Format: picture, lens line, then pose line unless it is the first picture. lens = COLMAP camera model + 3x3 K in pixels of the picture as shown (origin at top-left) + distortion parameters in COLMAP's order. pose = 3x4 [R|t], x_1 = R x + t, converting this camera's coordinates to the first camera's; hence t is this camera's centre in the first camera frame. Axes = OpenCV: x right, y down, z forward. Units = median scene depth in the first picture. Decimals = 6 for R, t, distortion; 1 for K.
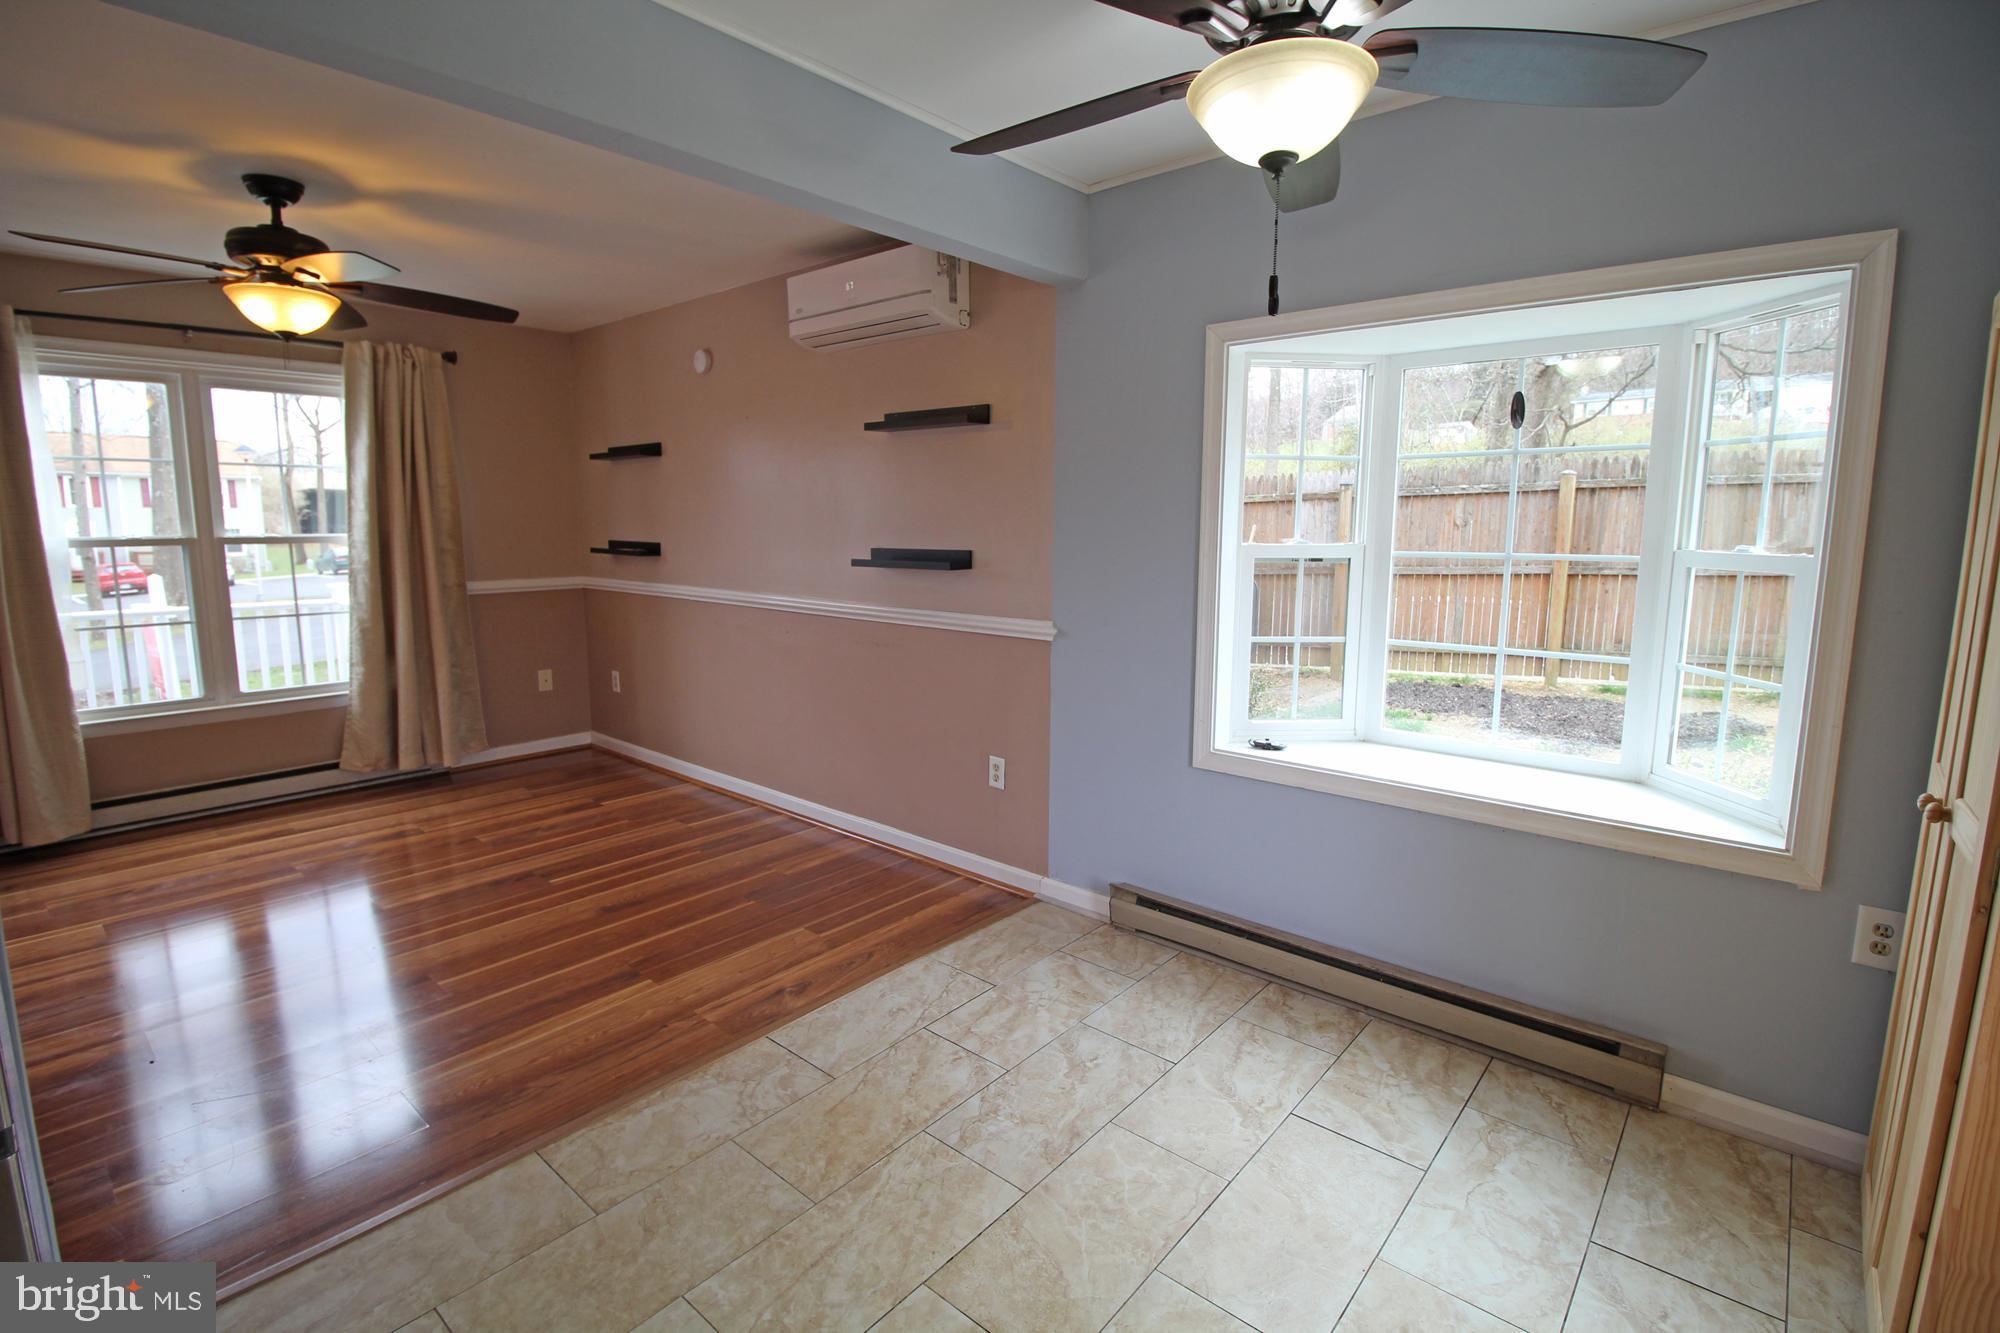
lens RADIAL K [[926.8, 0, 1003.8], [0, 926.8, 650.9], [0, 0, 1]] dist [-0.003635, -0.010607]
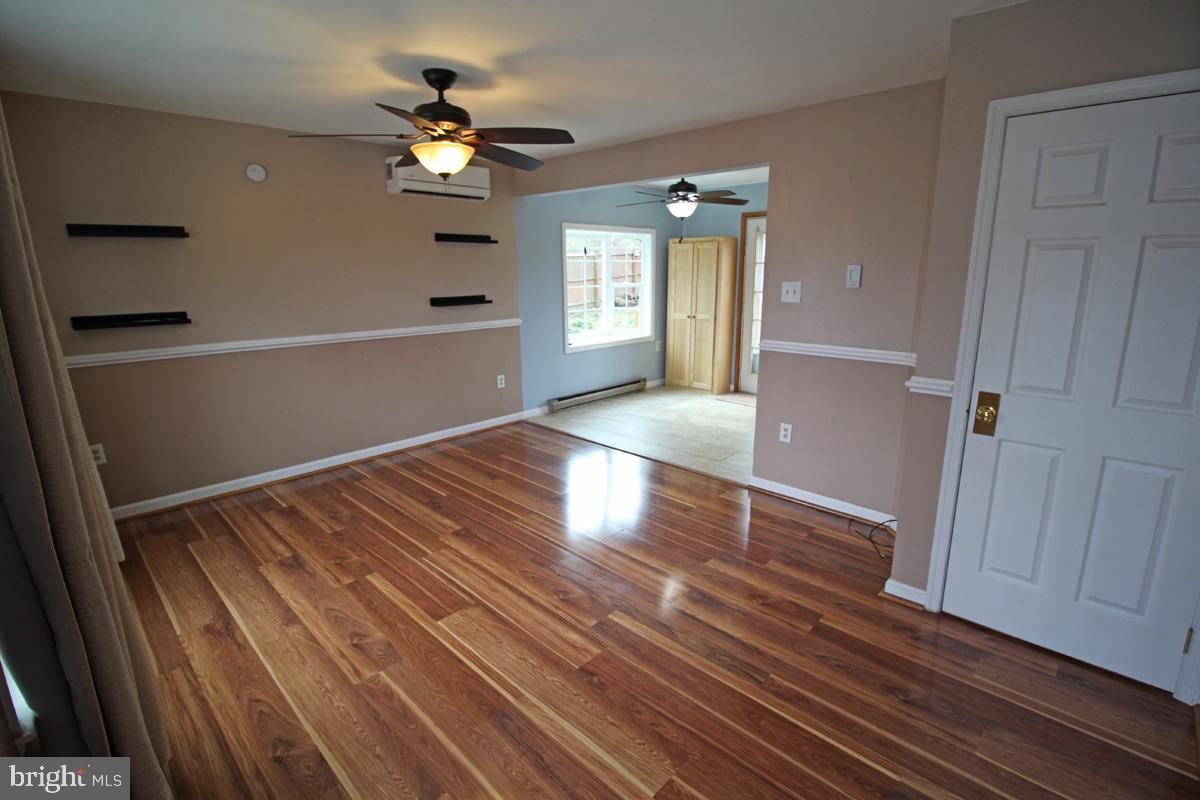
lens RADIAL K [[556.1, 0, 604.3], [0, 556.1, 387.6], [0, 0, 1]] dist [-0.003635, -0.010607]
pose [[0.050667, -0.215841, 0.975113, -1.563972], [0.144940, 0.967620, 0.206651, -0.134402], [-0.988142, 0.130862, 0.080310, 0.625229]]
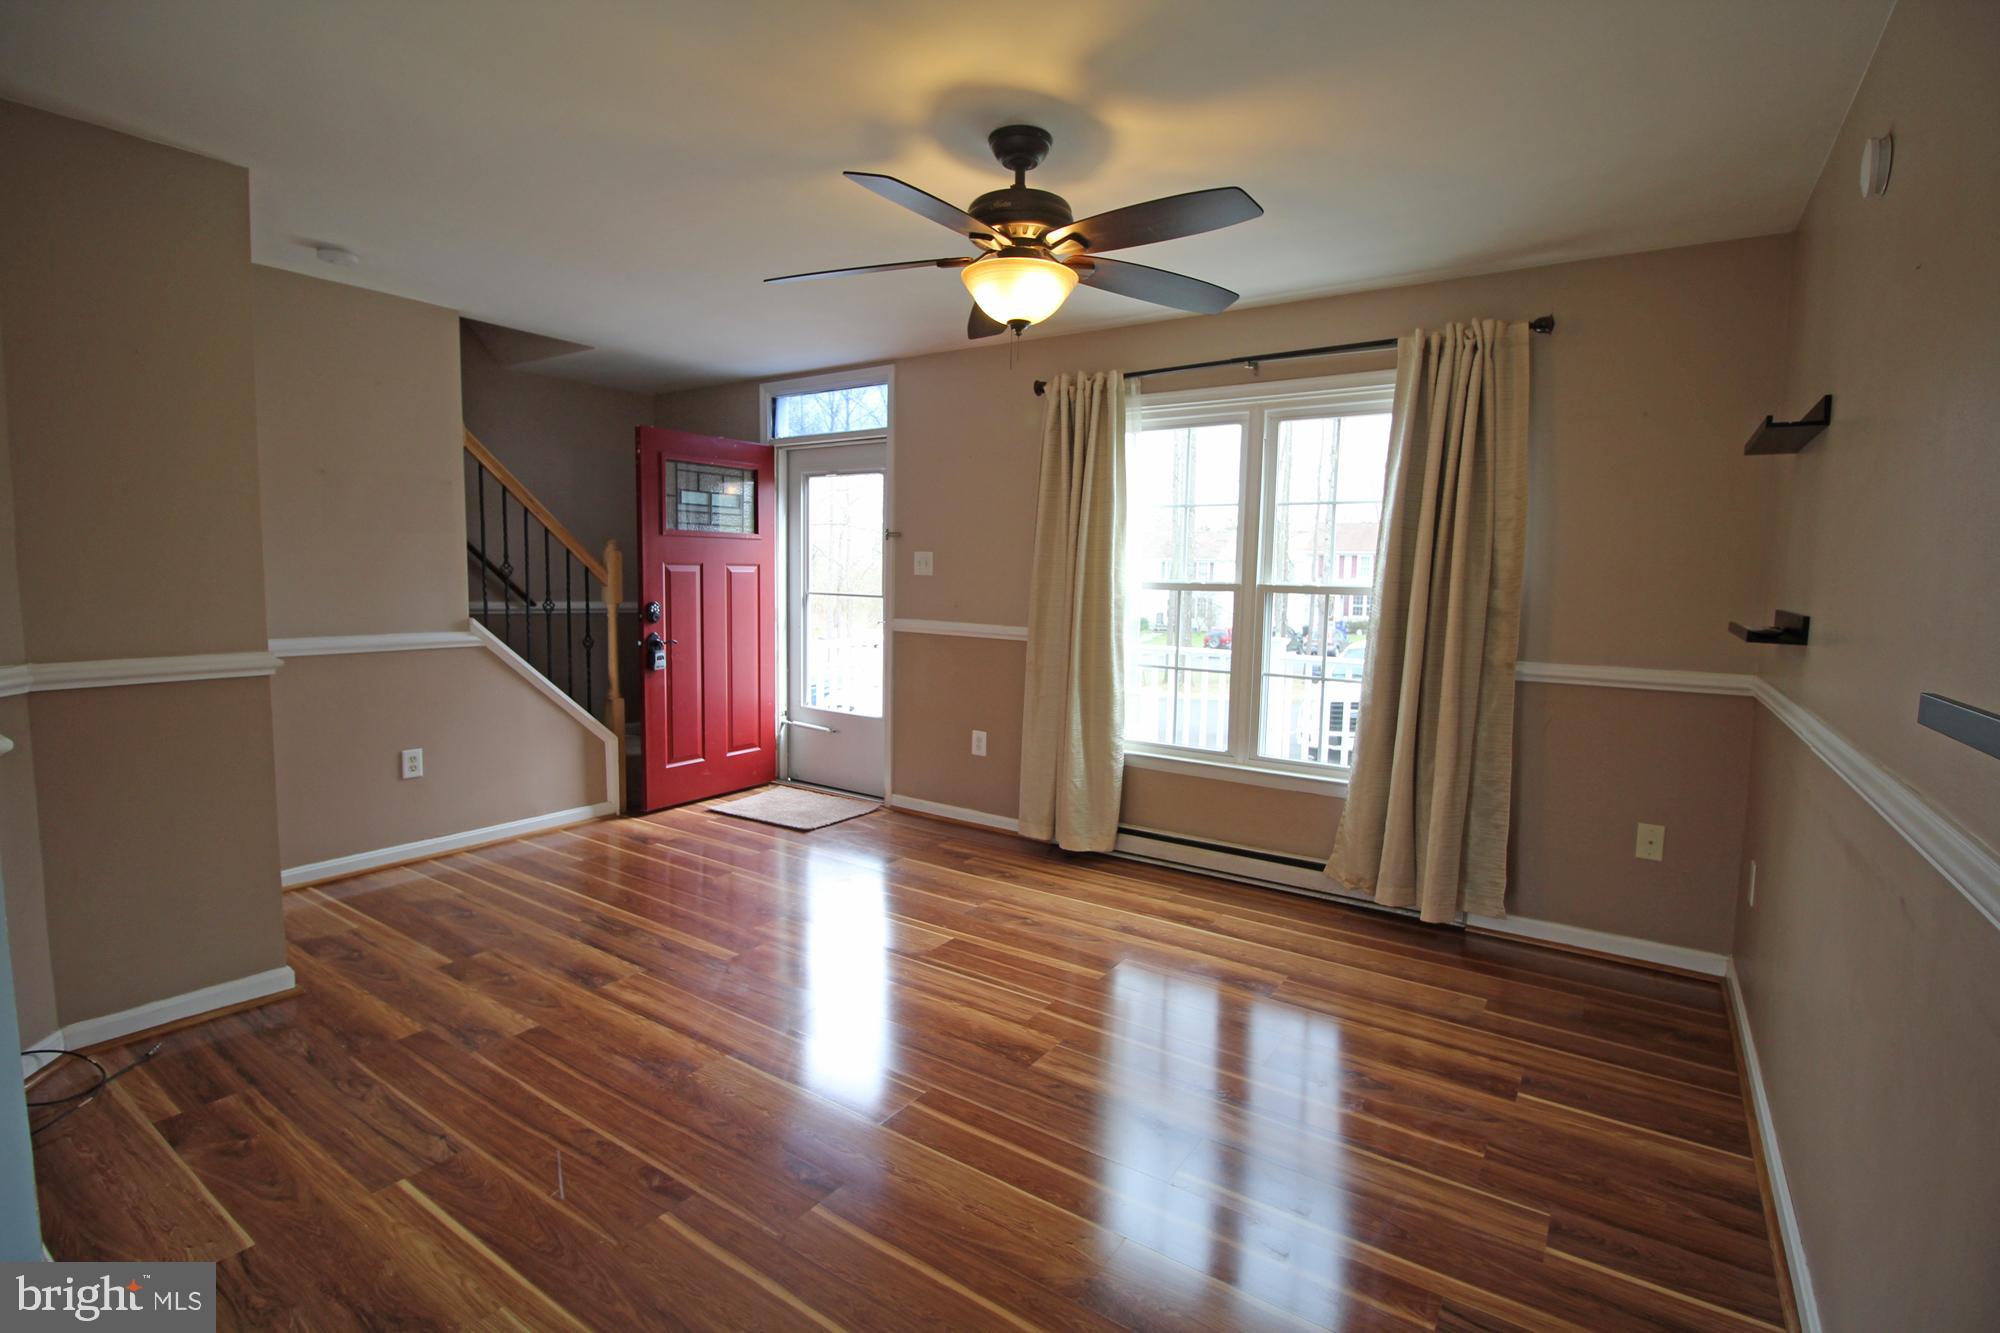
lens RADIAL K [[926.8, 0, 1005.6], [0, 926.8, 650.3], [0, 0, 1]] dist [-0.003635, -0.010607]
pose [[0.113549, 0.081053, -0.990221, 0.046666], [-0.157850, 0.985479, 0.062564, -0.097584], [0.980913, 0.149203, 0.124694, 0.824590]]
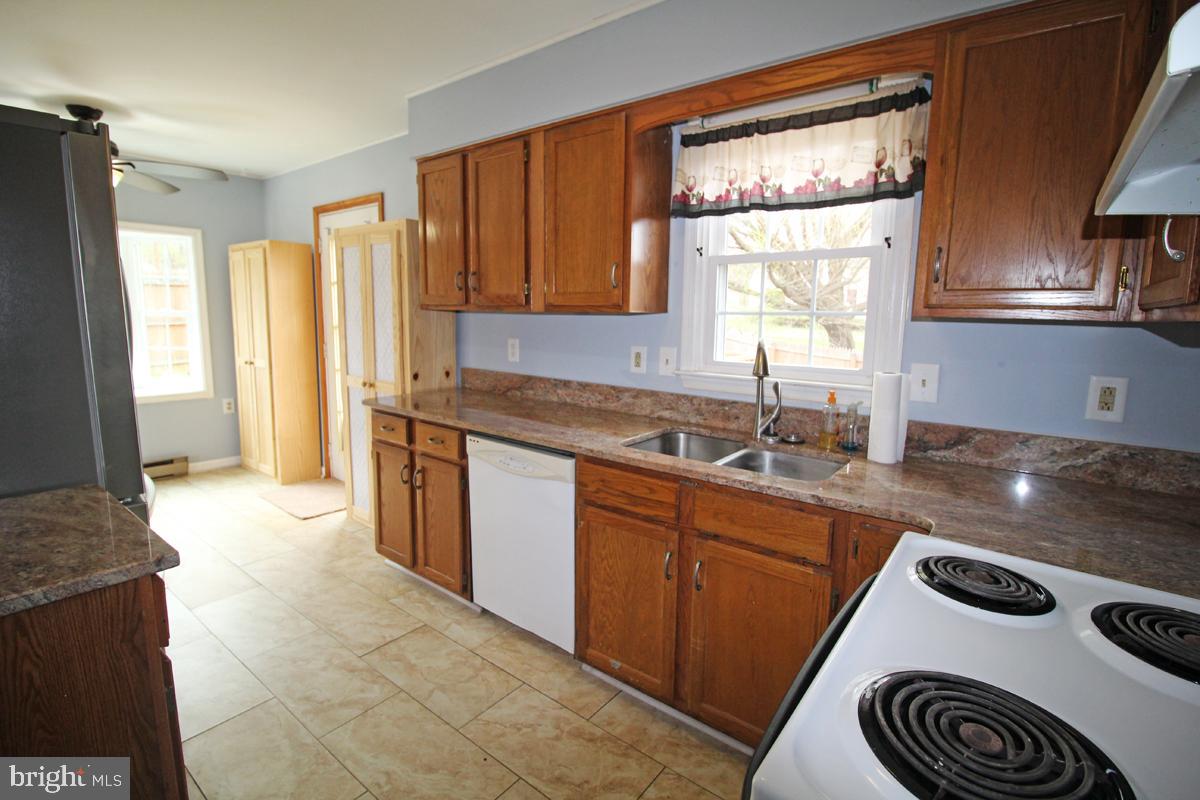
lens RADIAL K [[556.1, 0, 604.2], [0, 556.1, 391.3], [0, 0, 1]] dist [-0.003635, -0.010607]
pose [[-0.049005, -0.141496, 0.988725, -0.871628], [0.119183, 0.982013, 0.146443, 0.051866], [-0.991662, 0.125015, -0.031259, -0.328027]]
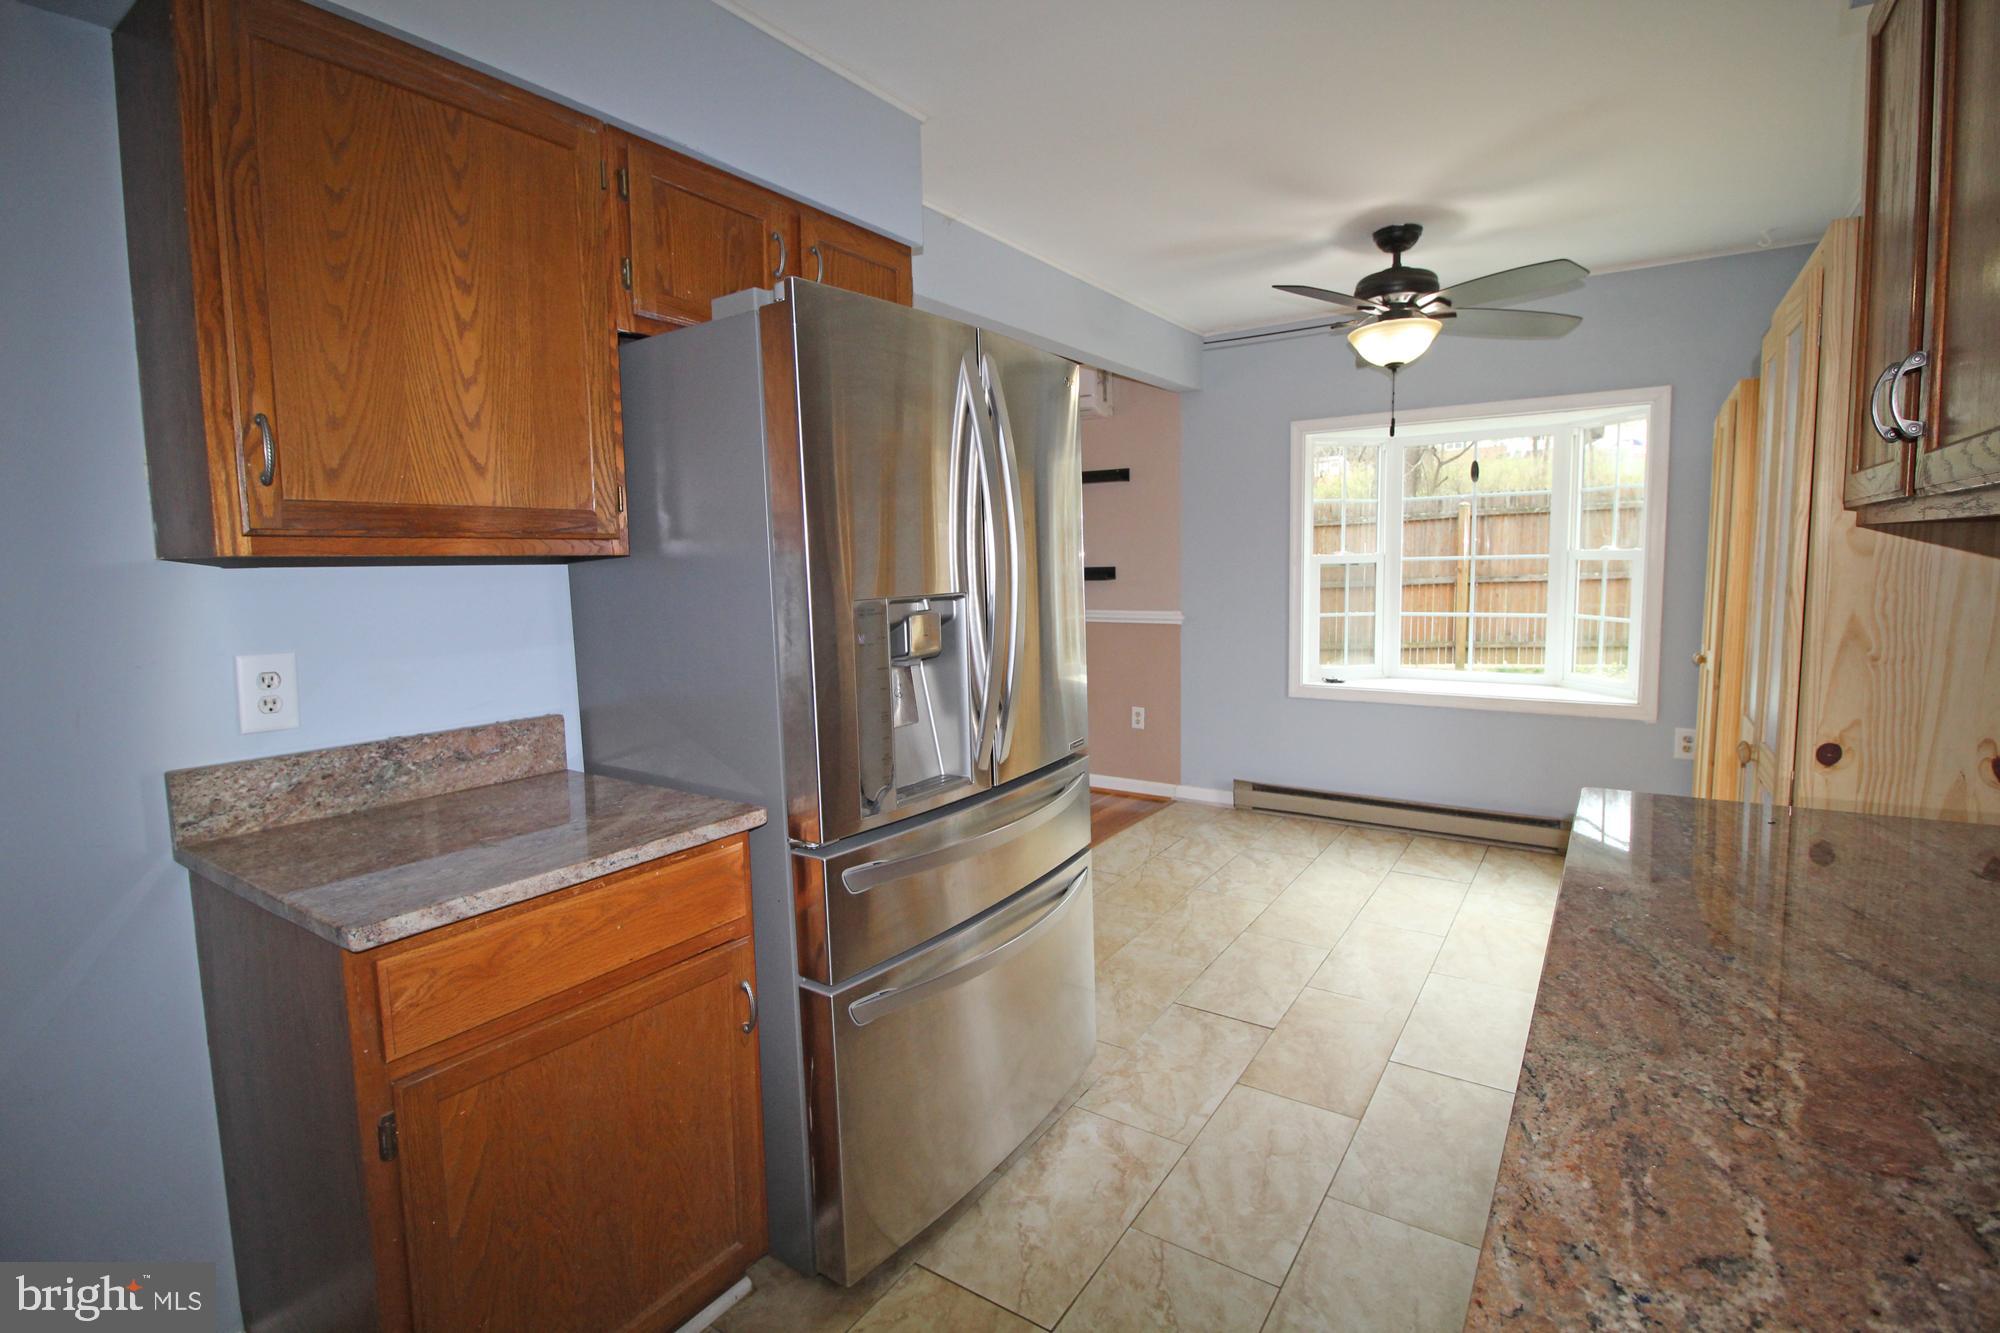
lens RADIAL K [[926.8, 0, 1007.7], [0, 926.8, 652.8], [0, 0, 1]] dist [-0.003635, -0.010607]
pose [[0.992853, -0.036256, 0.113707, -0.391468], [0.040488, 0.998562, -0.035135, 0.075311], [-0.112270, 0.039487, 0.992893, -0.449922]]
